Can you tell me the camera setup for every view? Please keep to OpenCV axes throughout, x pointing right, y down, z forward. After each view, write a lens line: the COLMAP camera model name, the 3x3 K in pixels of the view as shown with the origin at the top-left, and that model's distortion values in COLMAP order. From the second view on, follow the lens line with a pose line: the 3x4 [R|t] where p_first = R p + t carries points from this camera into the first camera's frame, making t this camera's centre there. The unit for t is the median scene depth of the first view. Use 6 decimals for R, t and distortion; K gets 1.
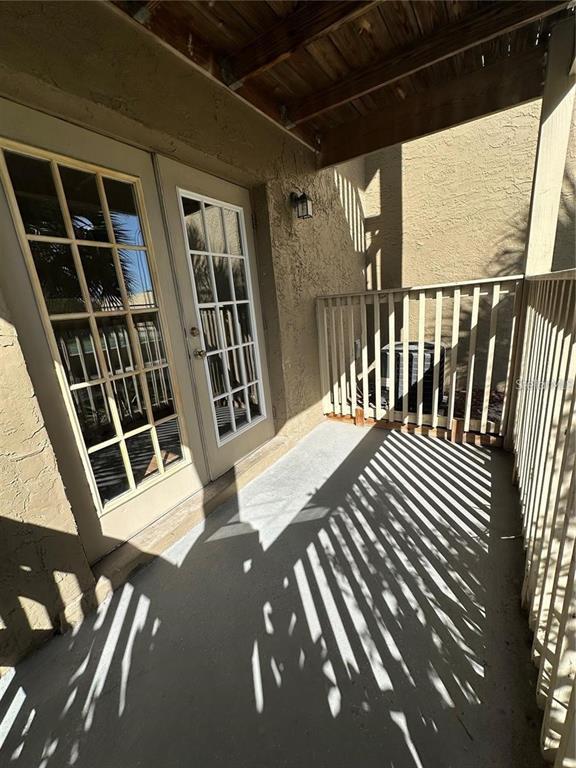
lens RADIAL K [[306.5, 0, 287.2], [0, 306.5, 383.3], [0, 0, 1]] dist [-0.004028, 0.000621]
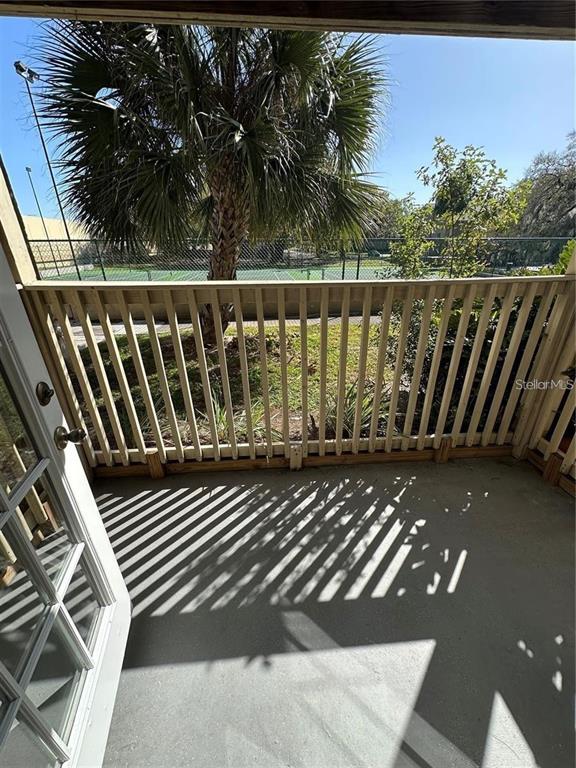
lens RADIAL K [[306.5, 0, 287.6], [0, 306.5, 384.6], [0, 0, 1]] dist [-0.004028, 0.000621]
pose [[-0.611415, -0.250127, 0.750738, -0.322502], [0.259613, 0.832811, 0.488904, -0.446392], [-0.747511, 0.493825, -0.444257, 1.253857]]
